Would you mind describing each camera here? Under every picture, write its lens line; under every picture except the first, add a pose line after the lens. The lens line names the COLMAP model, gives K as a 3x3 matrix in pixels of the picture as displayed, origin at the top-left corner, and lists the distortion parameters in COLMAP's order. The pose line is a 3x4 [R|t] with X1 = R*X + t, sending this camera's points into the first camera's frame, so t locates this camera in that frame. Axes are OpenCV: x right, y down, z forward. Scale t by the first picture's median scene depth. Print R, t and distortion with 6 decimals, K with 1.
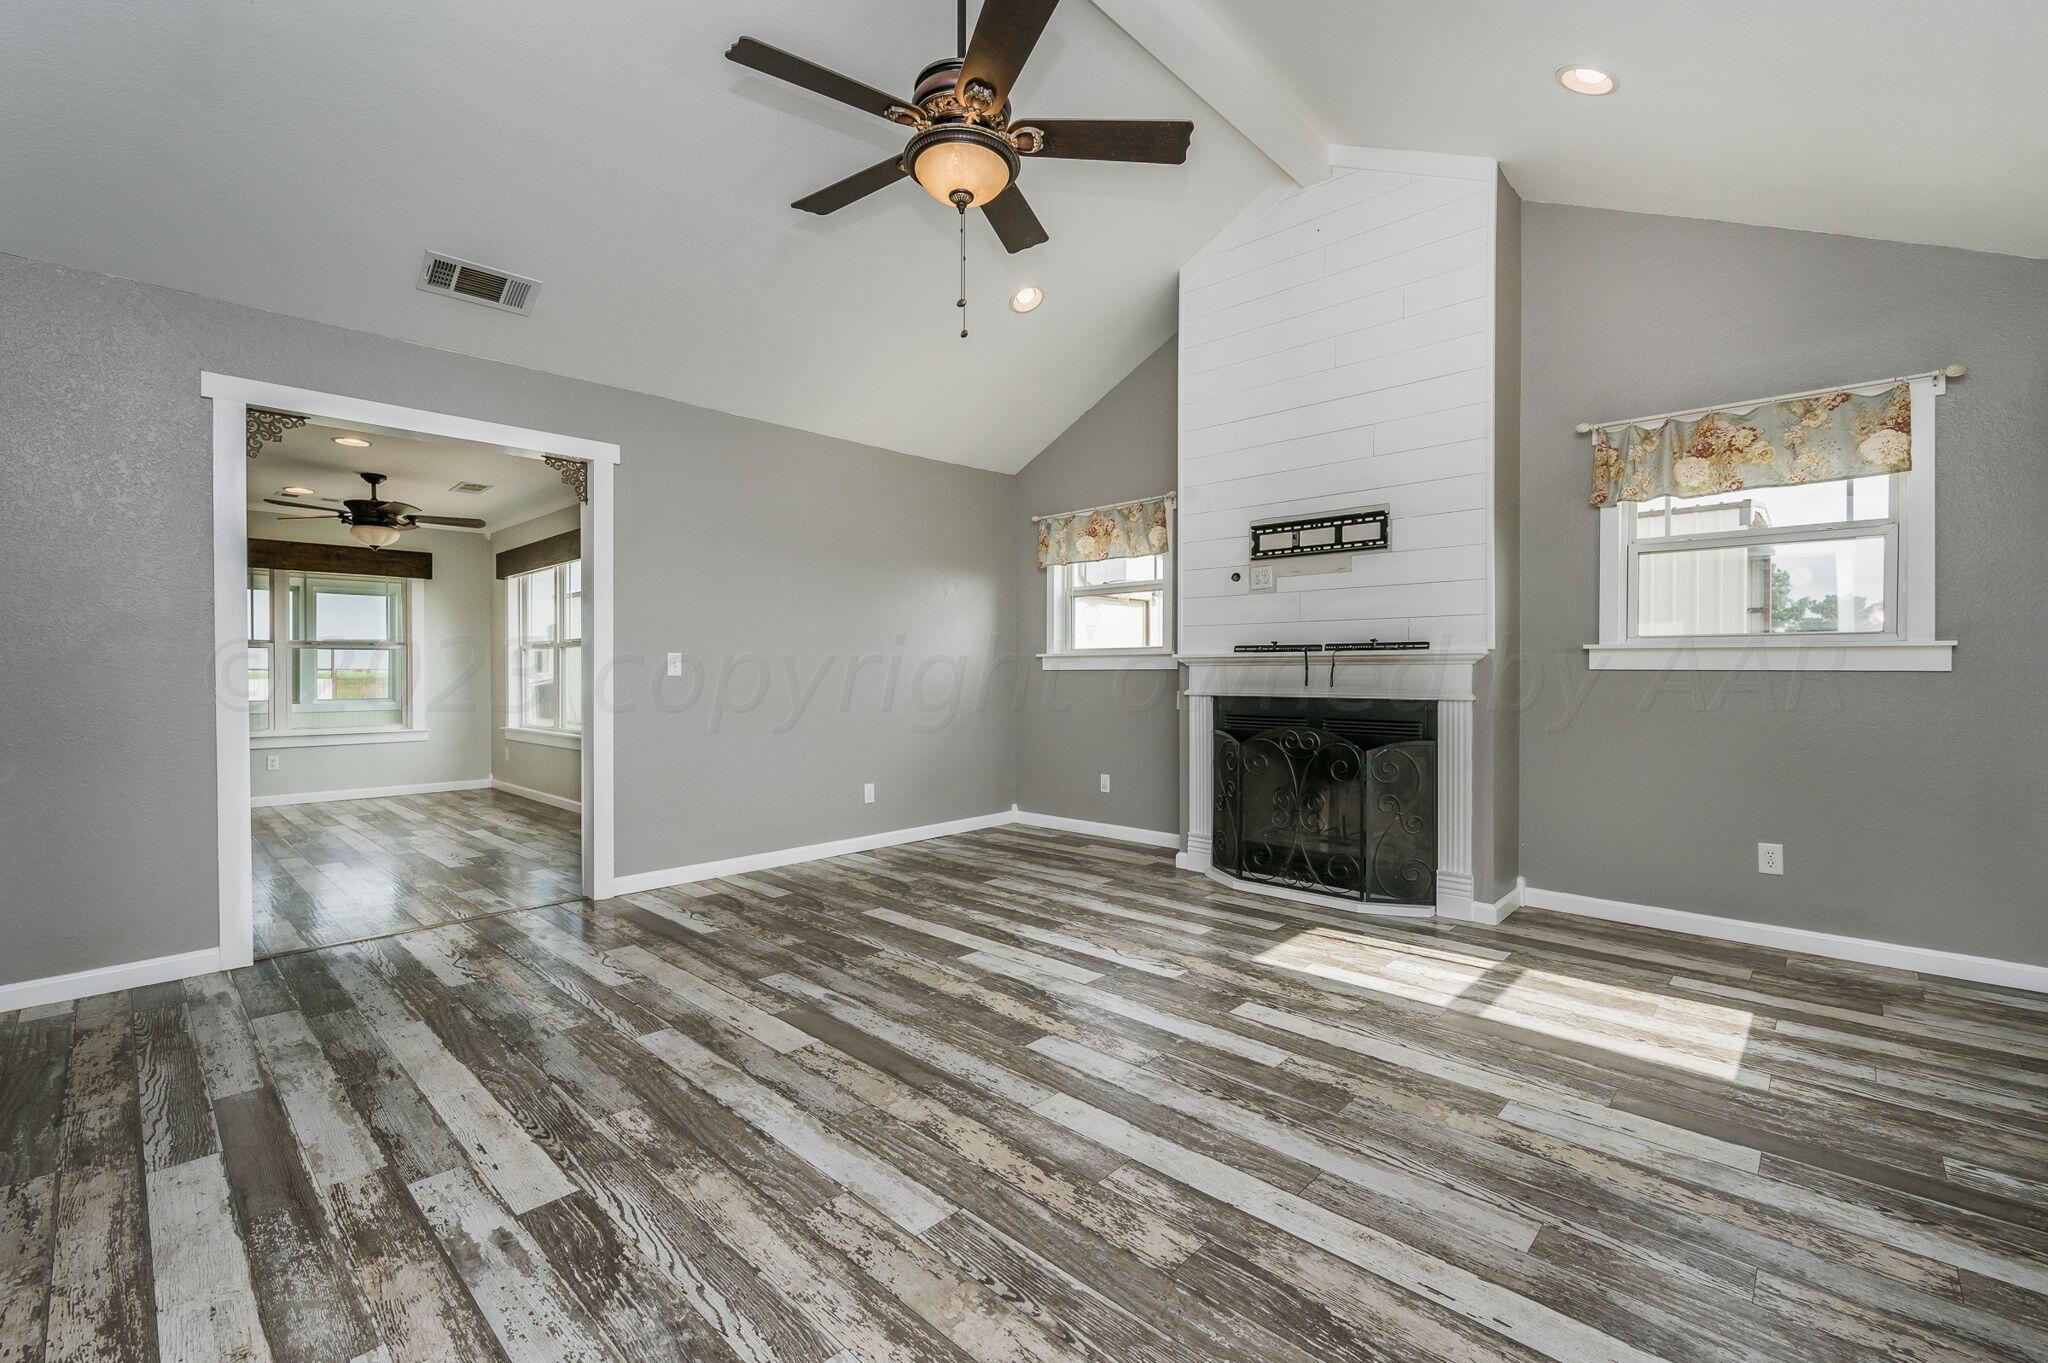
lens RADIAL K [[874.8, 0, 1024.0], [0, 874.8, 681.5], [0, 0, 1]] dist [-0.006672, -0.000305]
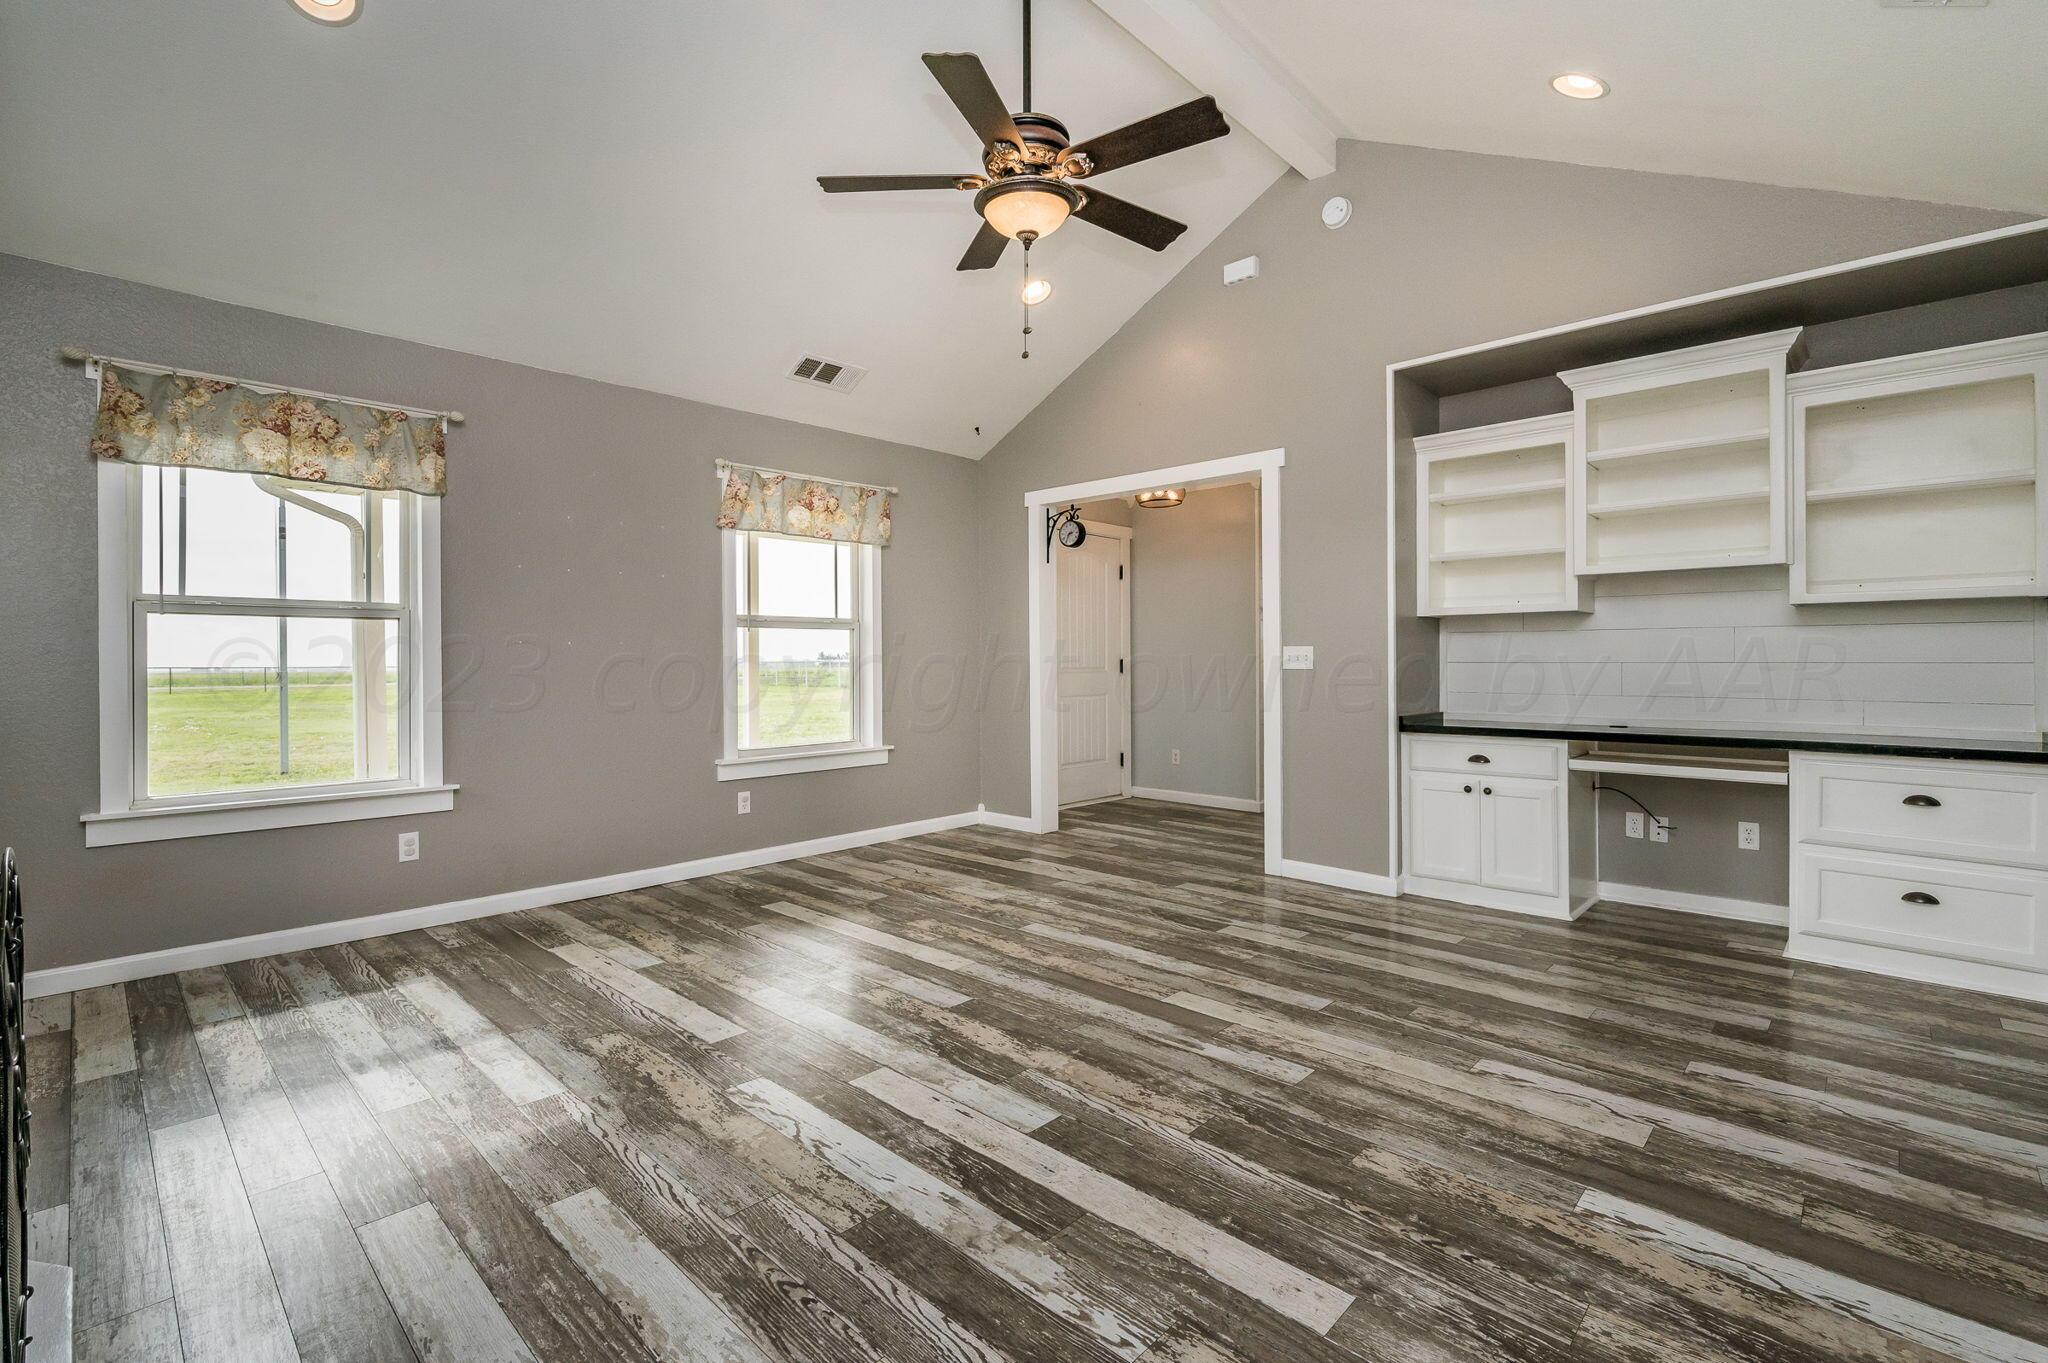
lens RADIAL K [[906.0, 0, 1020.8], [0, 906.0, 674.0], [0, 0, 1]] dist [-0.003302, 0.000162]
pose [[-0.999956, 0.005160, 0.007775, -0.057480], [0.005344, 0.999702, 0.023815, -0.020385], [-0.007650, 0.023855, -0.999686, 1.733206]]
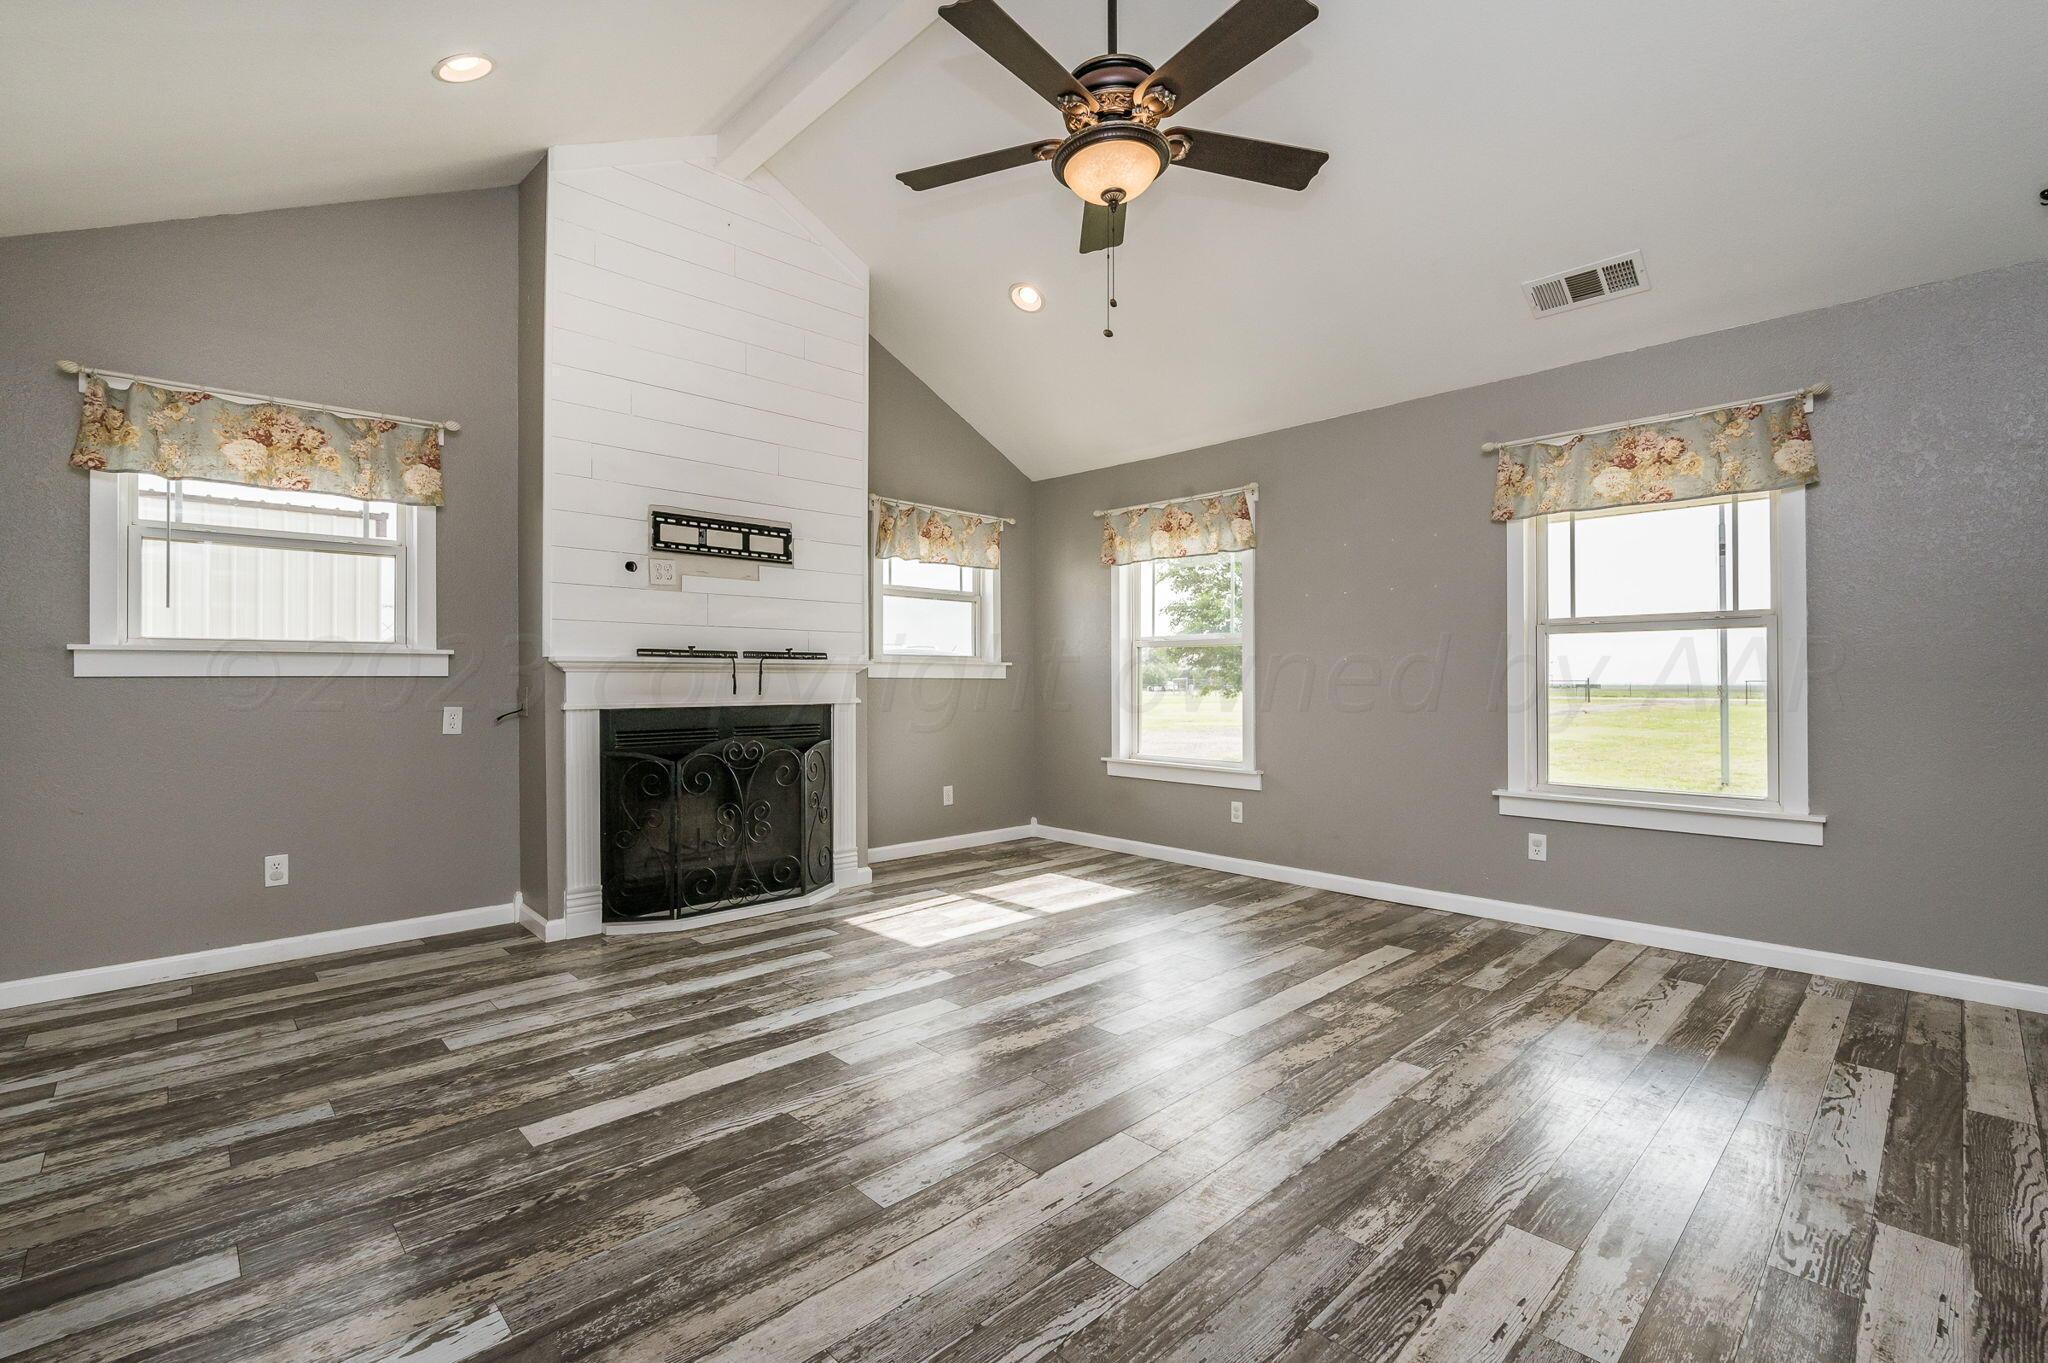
lens RADIAL K [[906.0, 0, 1020.8], [0, 906.0, 674.0], [0, 0, 1]] dist [-0.003302, 0.000162]
pose [[0.048935, 0.006136, 0.998783, -0.882883], [0.011419, 0.999912, -0.006702, -0.008890], [-0.998737, 0.011733, 0.048861, 0.854701]]
